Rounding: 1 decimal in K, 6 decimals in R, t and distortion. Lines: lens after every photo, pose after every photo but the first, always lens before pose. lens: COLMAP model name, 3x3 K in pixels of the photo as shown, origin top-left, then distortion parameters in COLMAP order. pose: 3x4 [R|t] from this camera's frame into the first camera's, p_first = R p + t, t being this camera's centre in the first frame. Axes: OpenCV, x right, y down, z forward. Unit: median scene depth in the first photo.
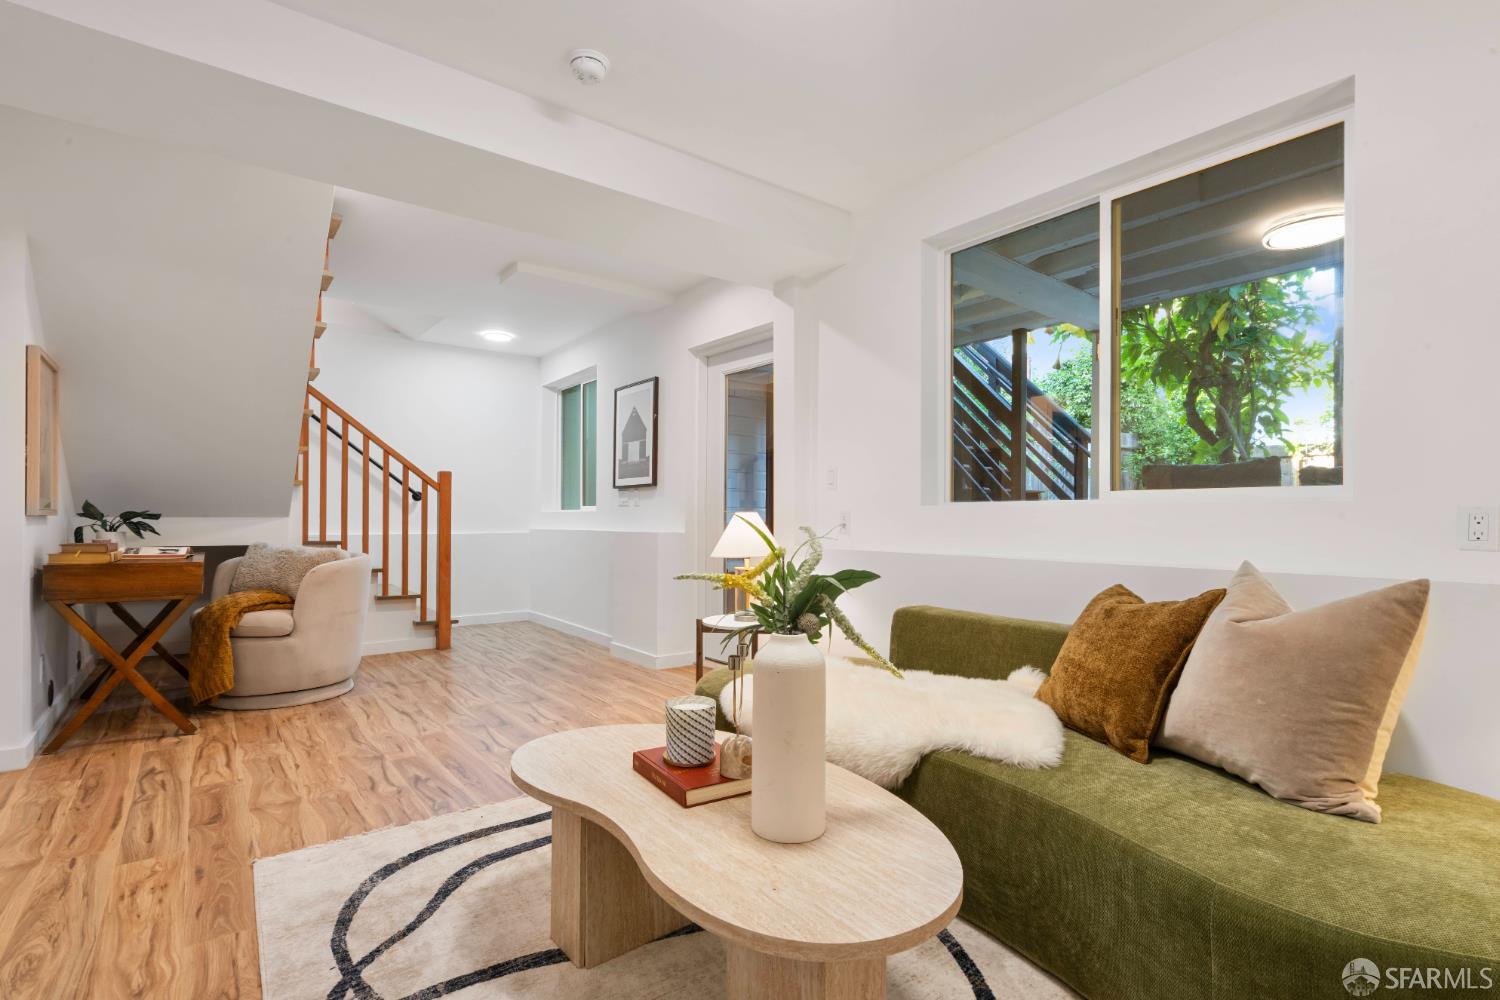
lens RADIAL K [[694.1, 0, 737.3], [0, 694.1, 501.0], [0, 0, 1]] dist [0.002031, 0.000249]
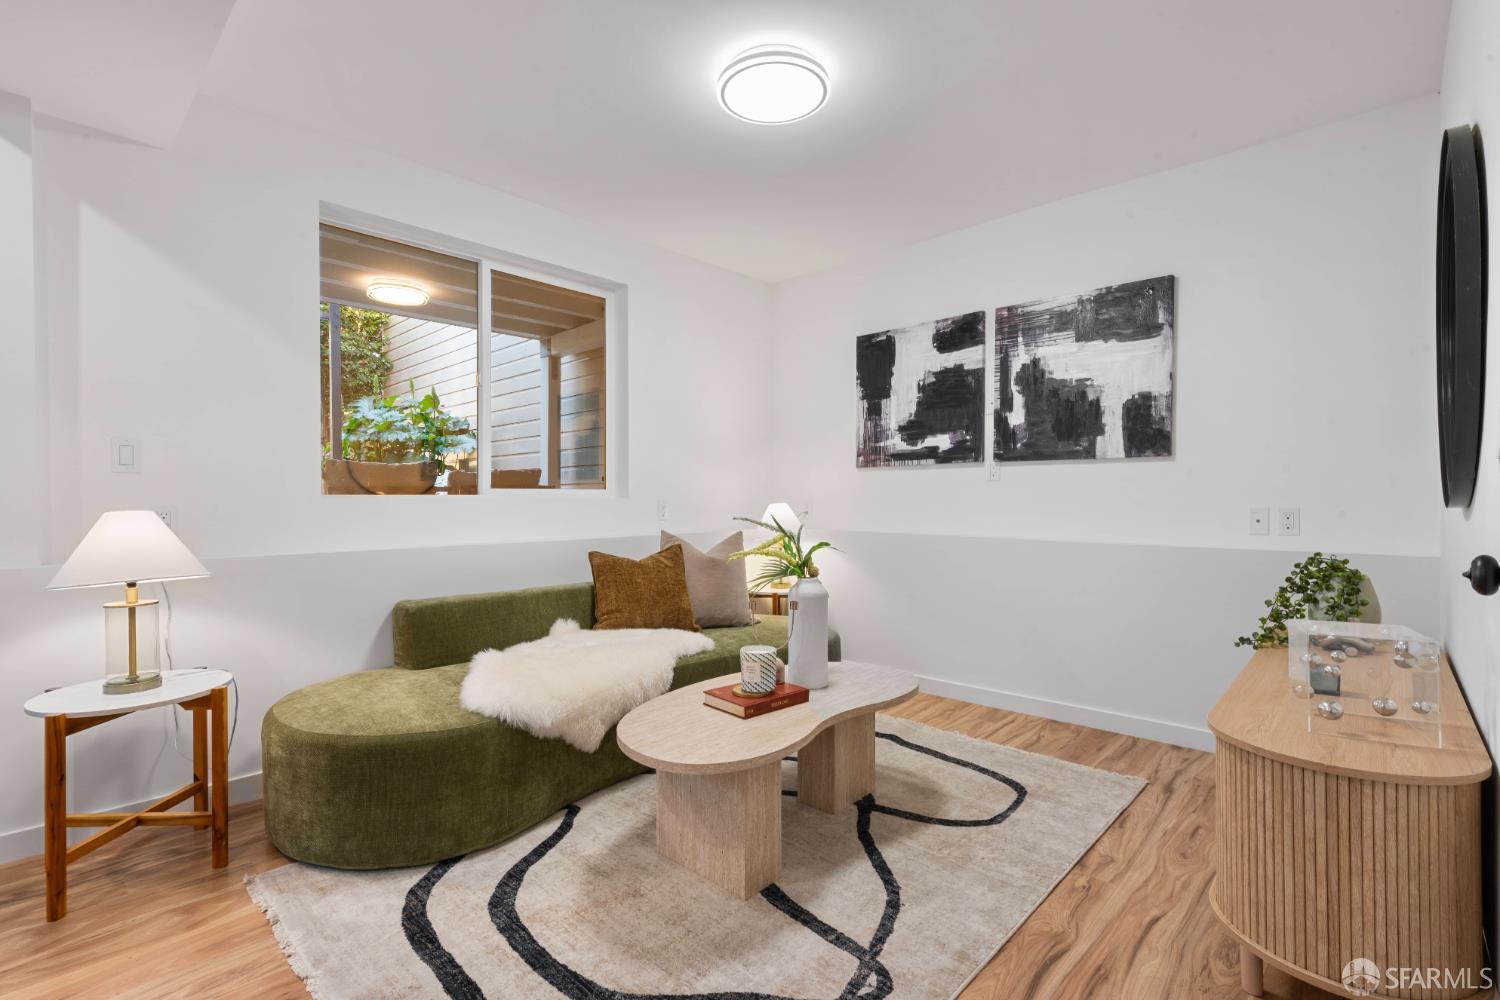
lens RADIAL K [[694.1, 0, 737.3], [0, 694.1, 501.0], [0, 0, 1]] dist [0.002031, 0.000249]
pose [[-0.141810, 0.000909, 0.989893, -0.856423], [-0.017094, 0.999848, -0.003367, 0.003755], [-0.989746, -0.017399, -0.141773, 0.749286]]
